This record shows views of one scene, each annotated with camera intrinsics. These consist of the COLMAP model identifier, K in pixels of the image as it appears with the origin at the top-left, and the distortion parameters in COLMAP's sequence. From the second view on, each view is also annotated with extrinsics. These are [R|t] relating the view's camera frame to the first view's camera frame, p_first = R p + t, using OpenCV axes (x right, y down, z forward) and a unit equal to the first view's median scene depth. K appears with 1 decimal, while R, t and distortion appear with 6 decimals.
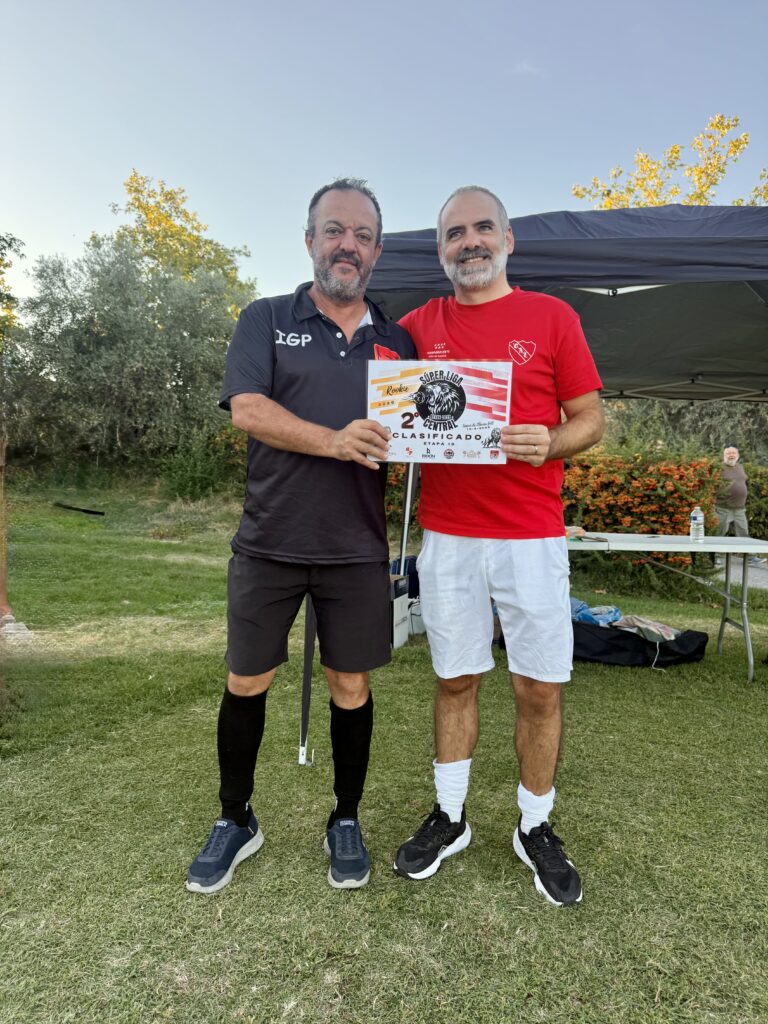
lens RADIAL K [[727.8, 0, 384.1], [0, 727.8, 516.9], [0, 0, 1]] dist [0.090572, -0.162972]
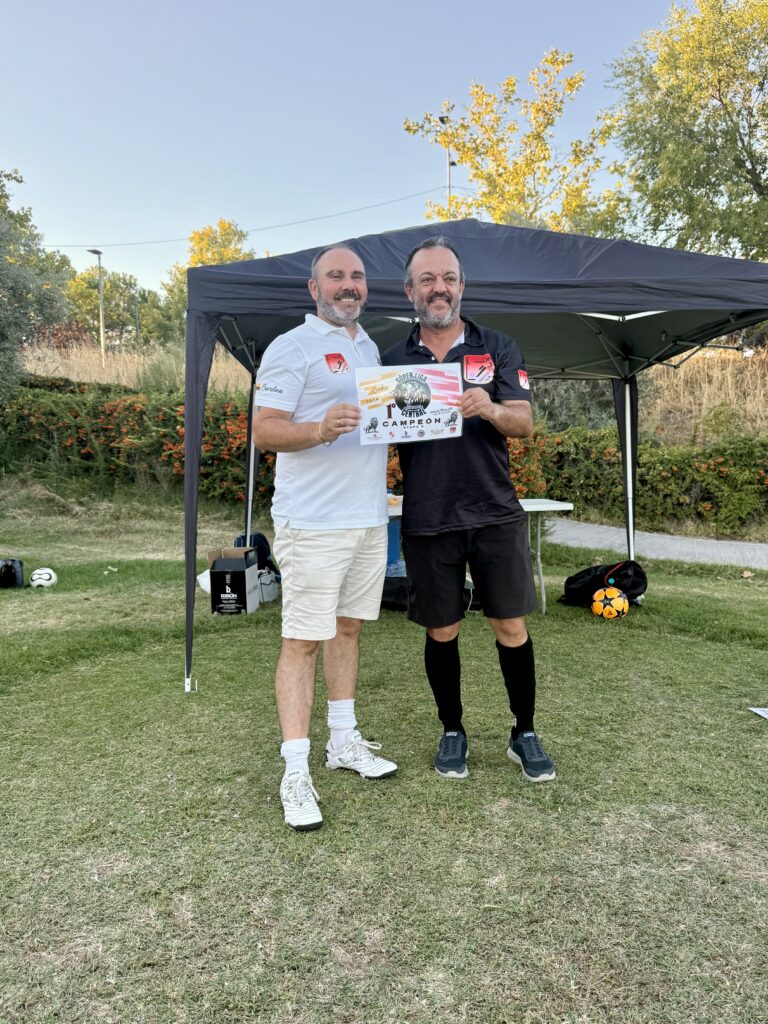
lens RADIAL K [[861.2, 0, 385.3], [0, 861.2, 512.0], [0, 0, 1]] dist [0.161779, -0.349470]
pose [[0.977807, -0.044504, 0.204725, -0.023032], [0.039658, 0.998829, 0.027717, 0.000055], [-0.205719, -0.018983, 0.978427, -0.166019]]
